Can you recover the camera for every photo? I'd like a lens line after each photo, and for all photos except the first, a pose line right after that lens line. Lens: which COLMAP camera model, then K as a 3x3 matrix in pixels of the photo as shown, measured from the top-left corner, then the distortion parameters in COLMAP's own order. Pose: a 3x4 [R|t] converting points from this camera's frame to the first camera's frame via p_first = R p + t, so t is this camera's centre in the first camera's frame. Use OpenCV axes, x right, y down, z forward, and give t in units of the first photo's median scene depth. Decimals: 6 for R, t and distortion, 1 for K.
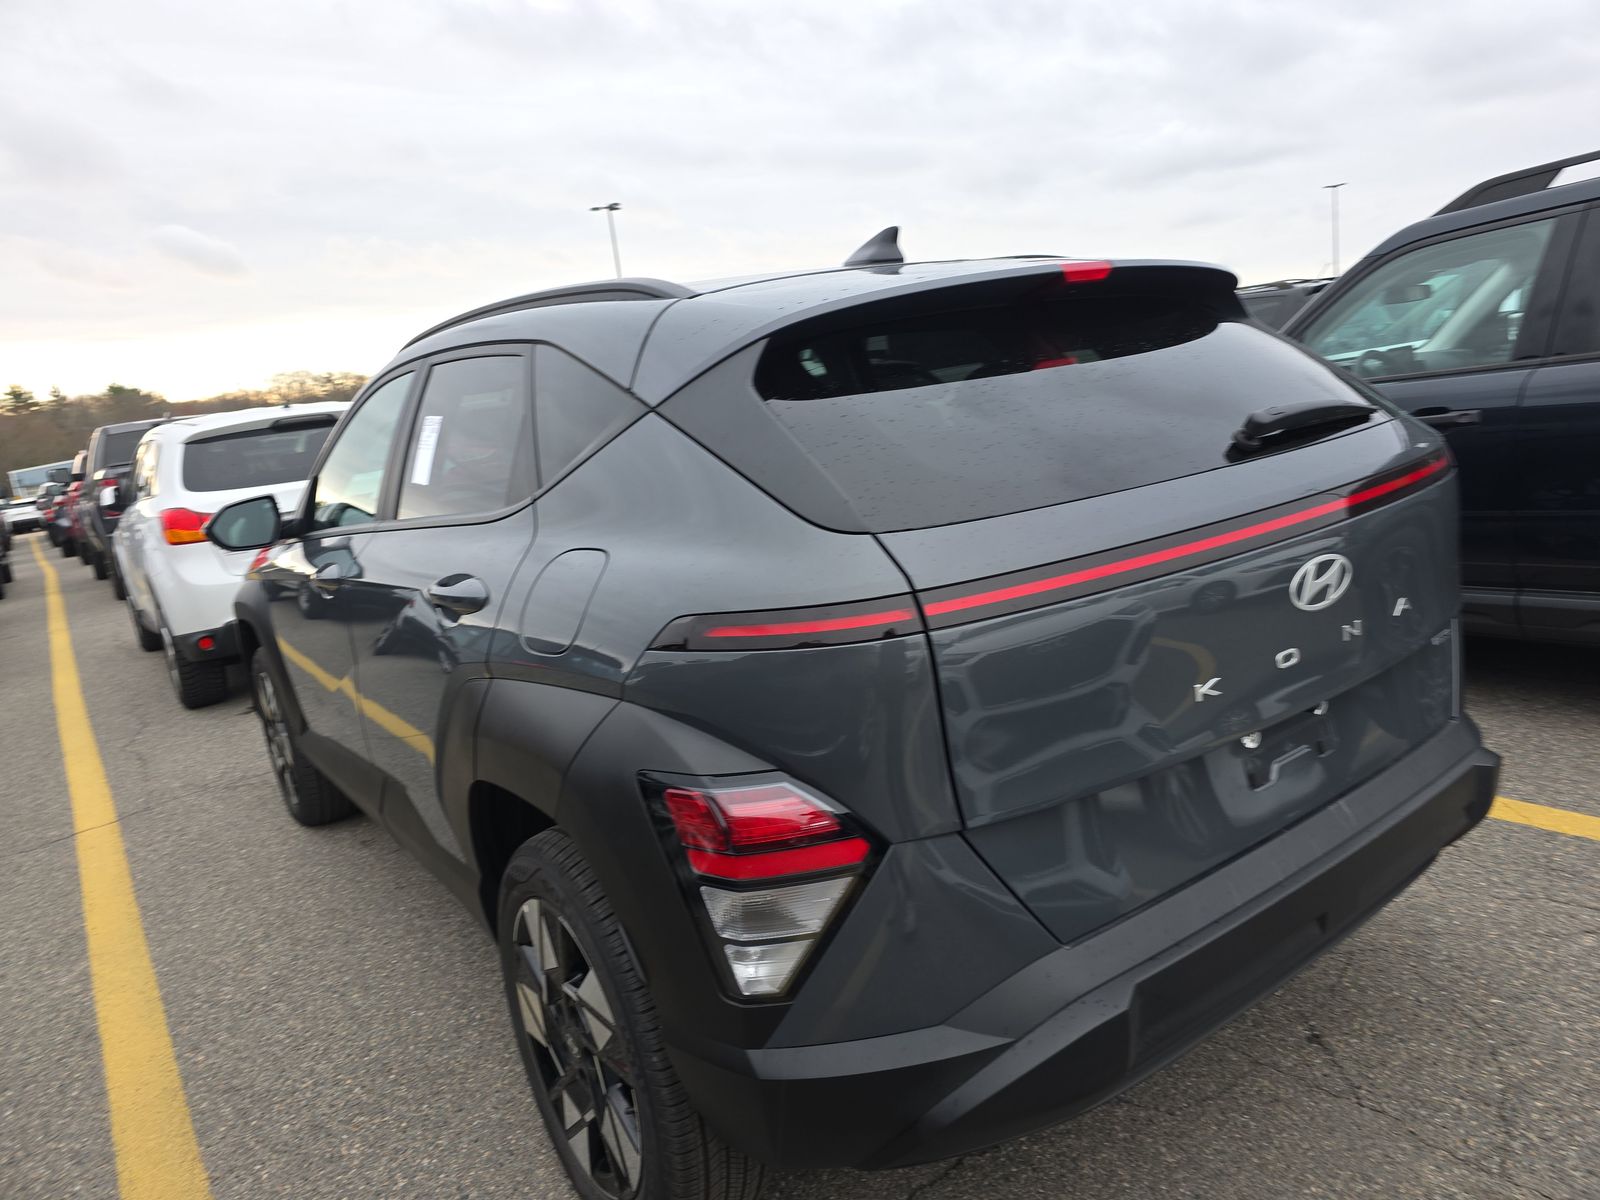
lens RADIAL K [[1068.4, 0, 804.7], [0, 1068.4, 589.9], [0, 0, 1]] dist [0.029827, -0.017533]
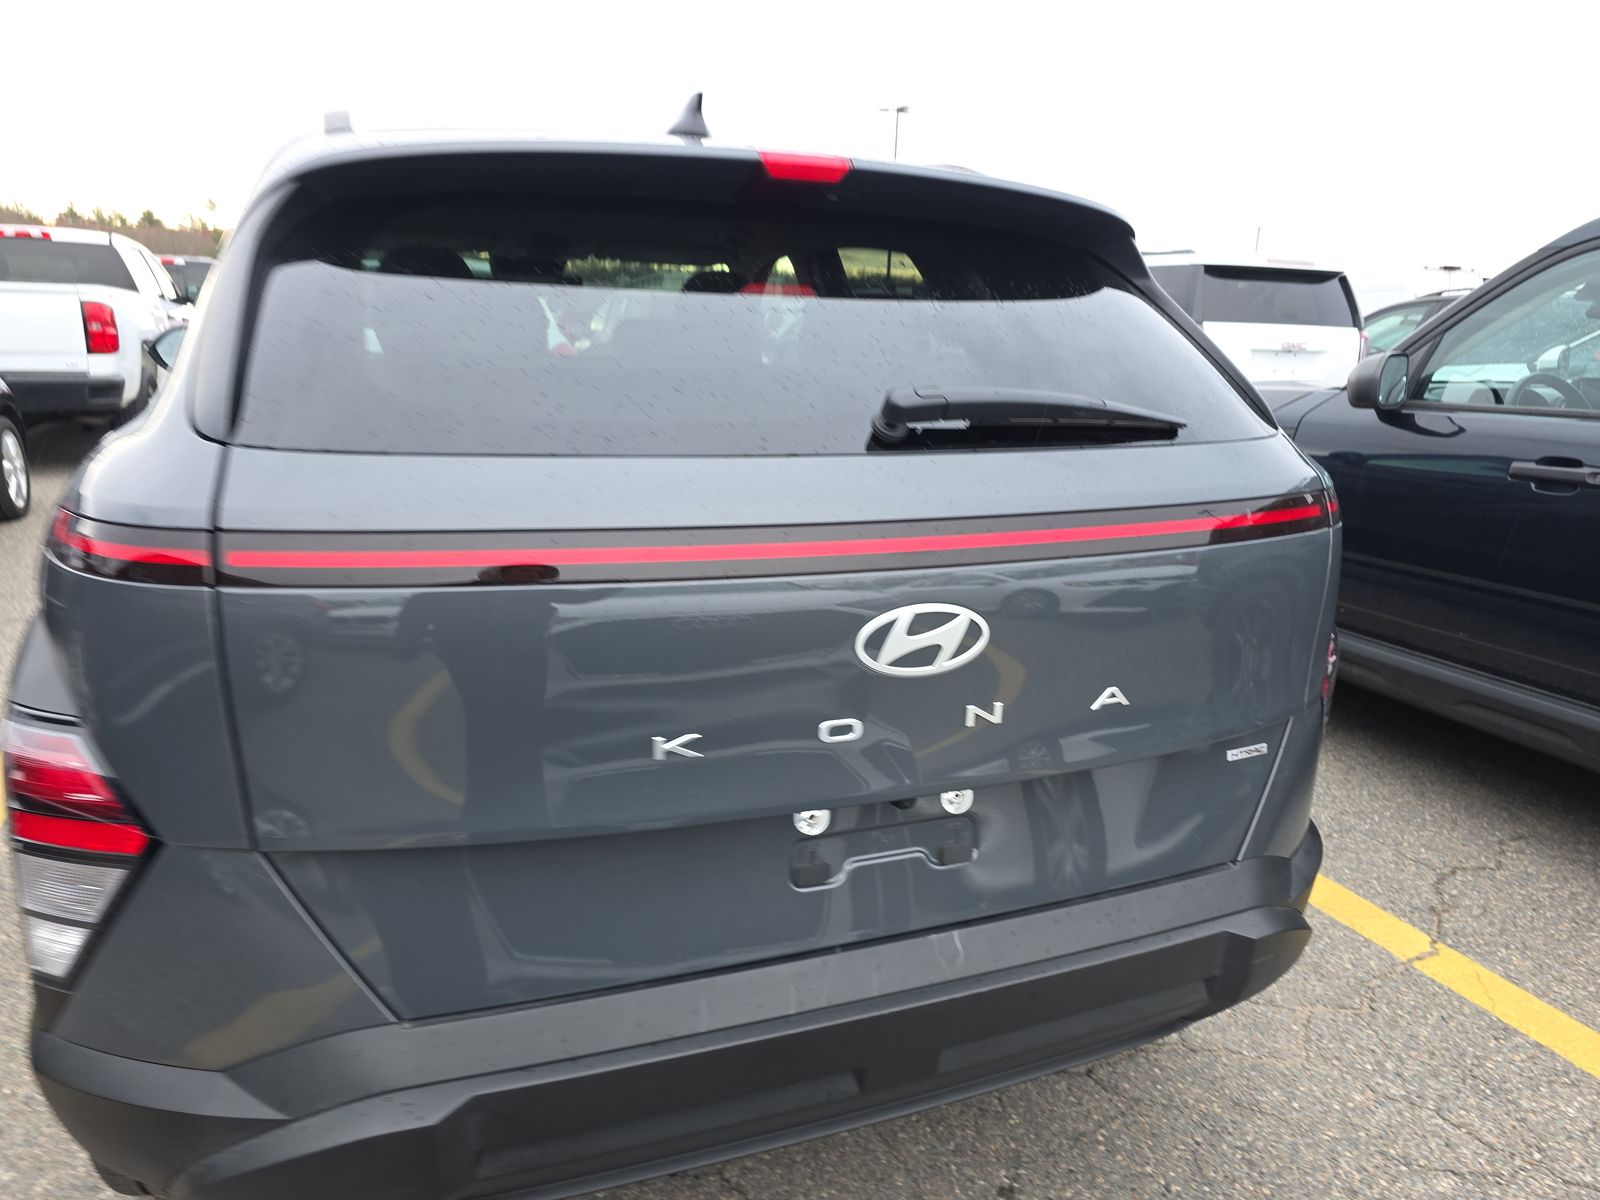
lens RADIAL K [[1068.4, 0, 798.0], [0, 1068.4, 606.5], [0, 0, 1]] dist [0.029827, -0.017533]
pose [[0.955402, 0.216485, -0.200850, 0.516493], [-0.198688, 0.974407, 0.105143, -0.083516], [0.218471, -0.060547, 0.973963, 0.276393]]
